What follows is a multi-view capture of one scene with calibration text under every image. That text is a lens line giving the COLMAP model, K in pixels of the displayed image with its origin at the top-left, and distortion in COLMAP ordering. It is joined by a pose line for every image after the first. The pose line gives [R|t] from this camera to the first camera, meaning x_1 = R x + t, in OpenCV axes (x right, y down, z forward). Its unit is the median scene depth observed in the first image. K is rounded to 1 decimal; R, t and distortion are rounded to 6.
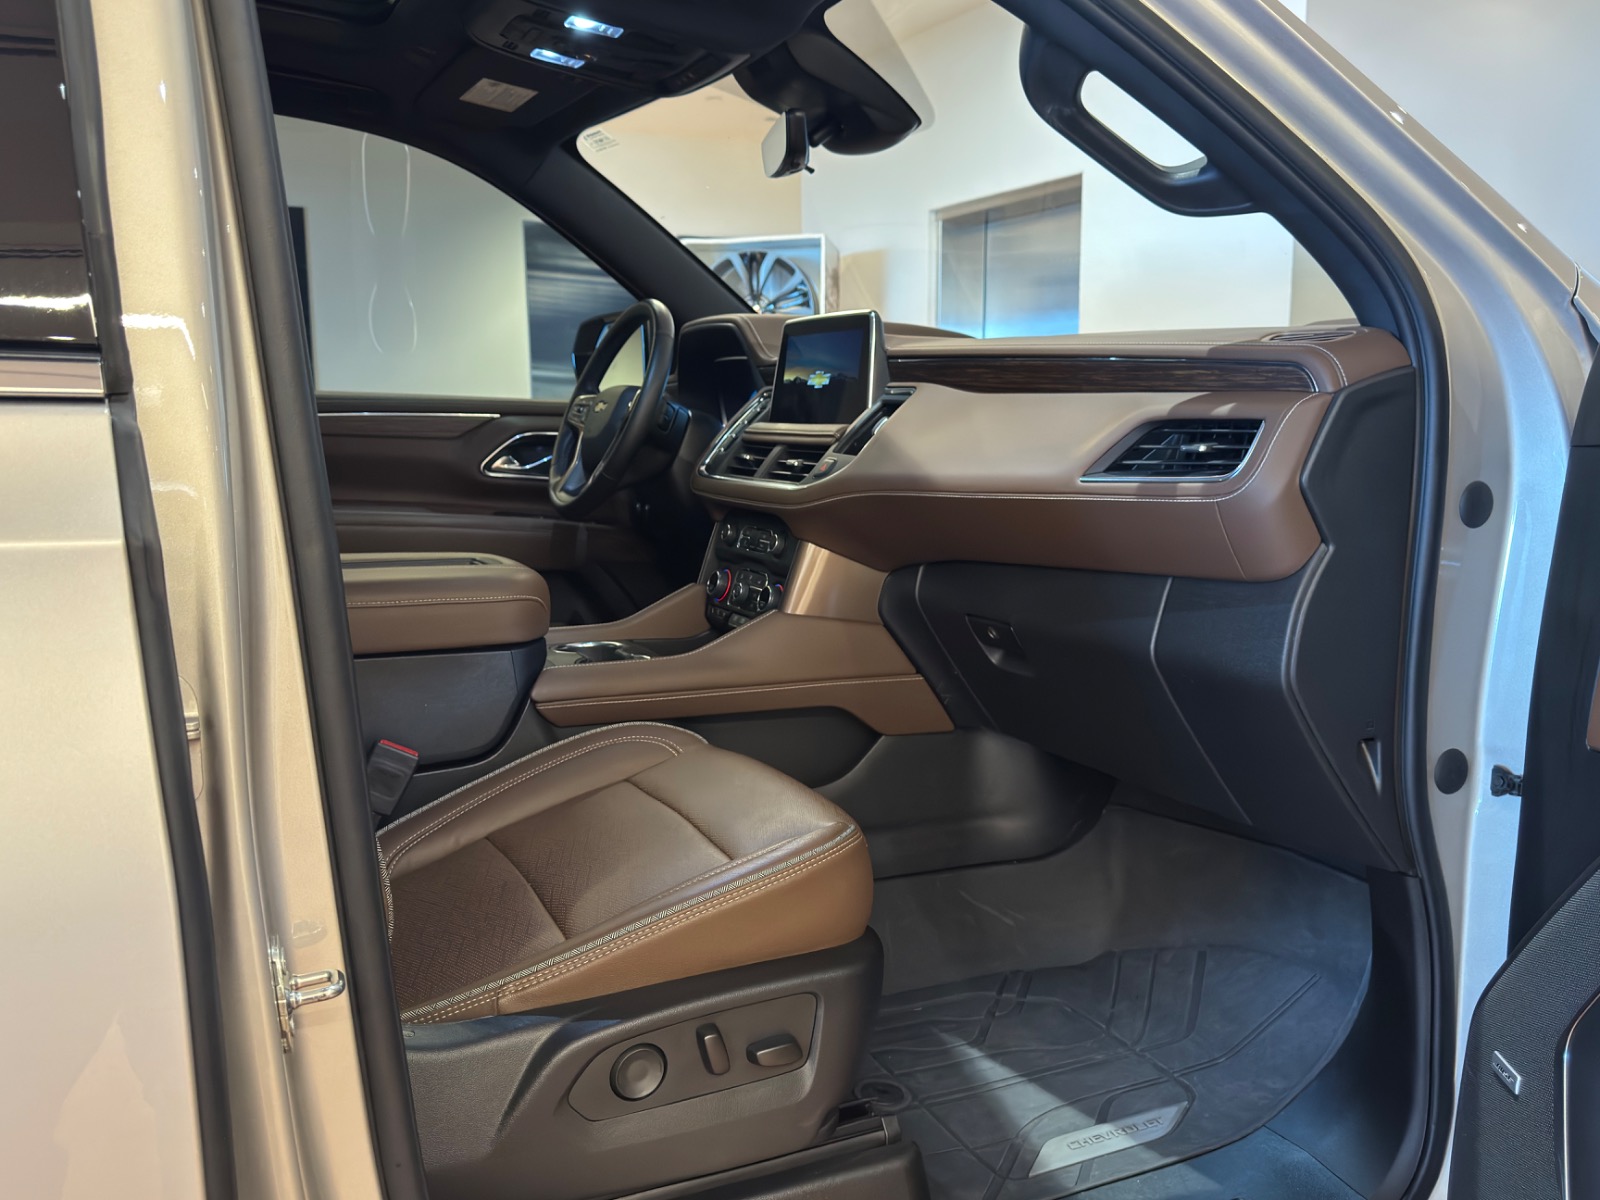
lens RADIAL K [[1296.9, 0, 800.0], [0, 1296.9, 600.0], [0, 0, 1]] dist [0.110363, -0.200775]
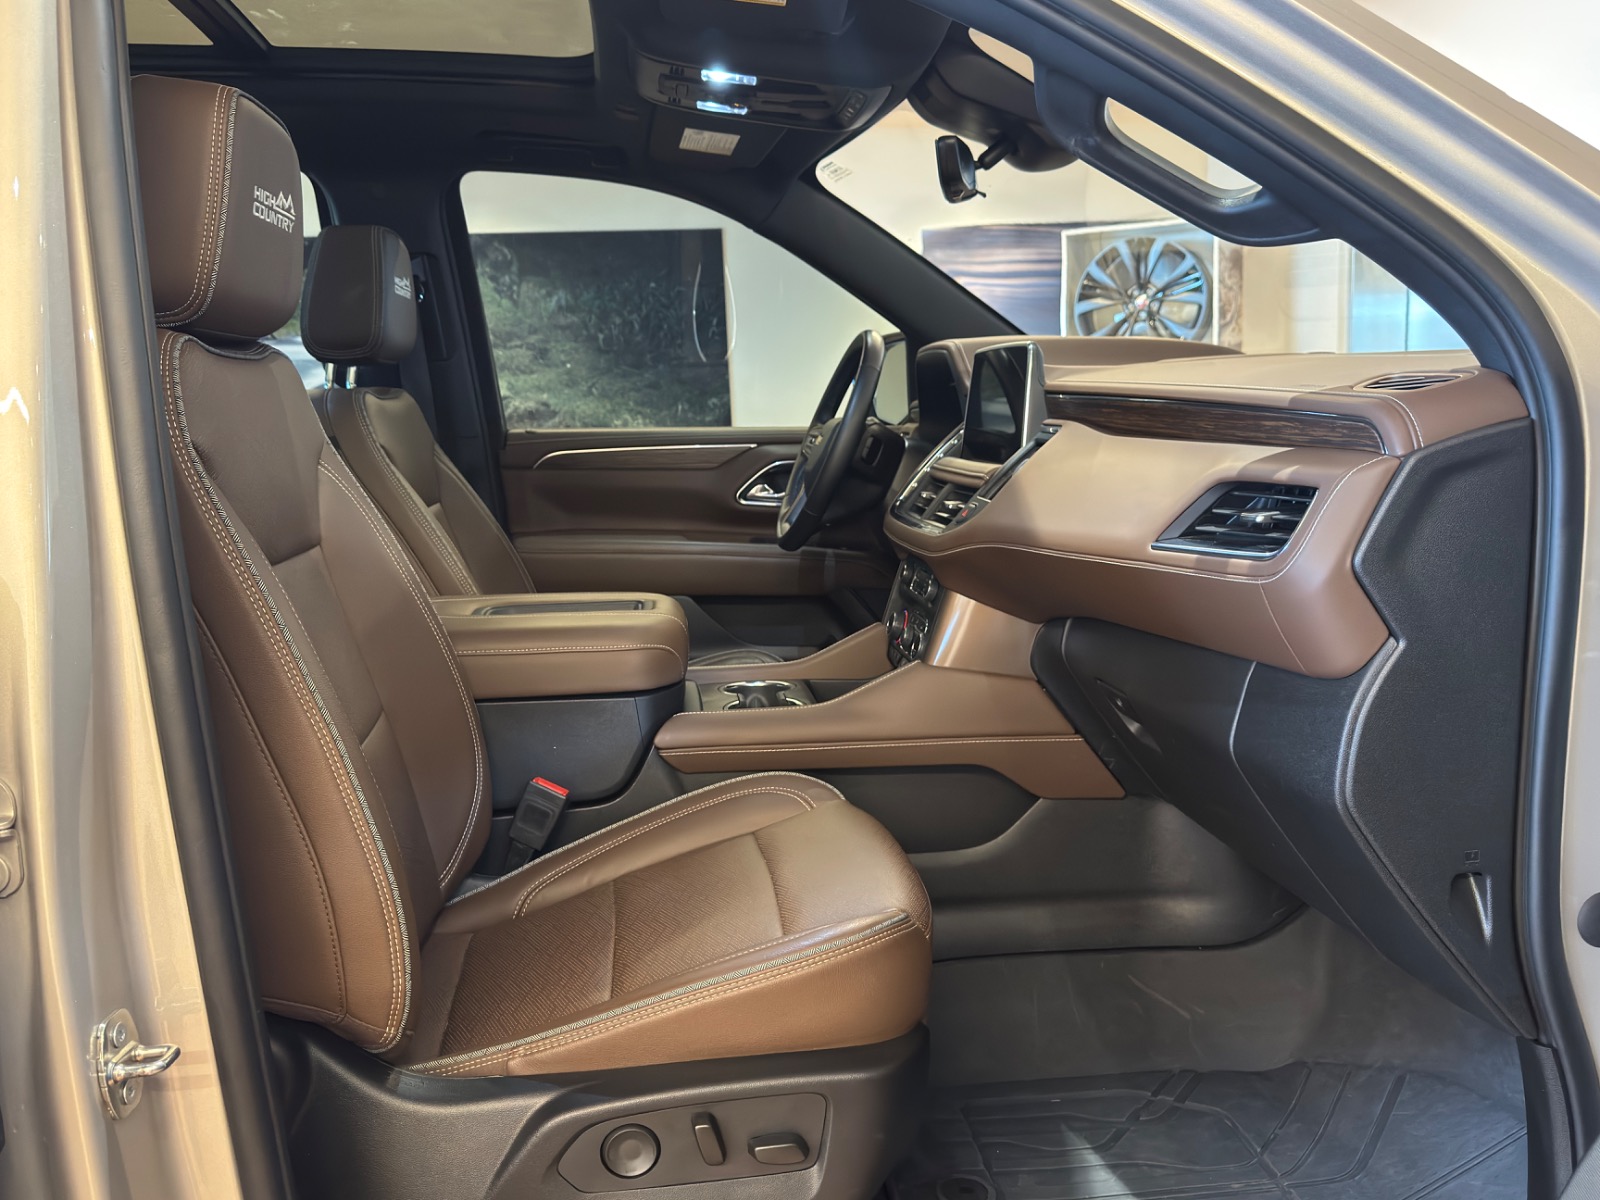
lens RADIAL K [[1296.9, 0, 800.0], [0, 1296.9, 600.0], [0, 0, 1]] dist [0.110363, -0.200775]
pose [[0.948466, 0.016485, -0.316450, 0.217035], [-0.014315, 0.999855, 0.009181, -0.048777], [0.316556, -0.004178, 0.948565, 0.069053]]
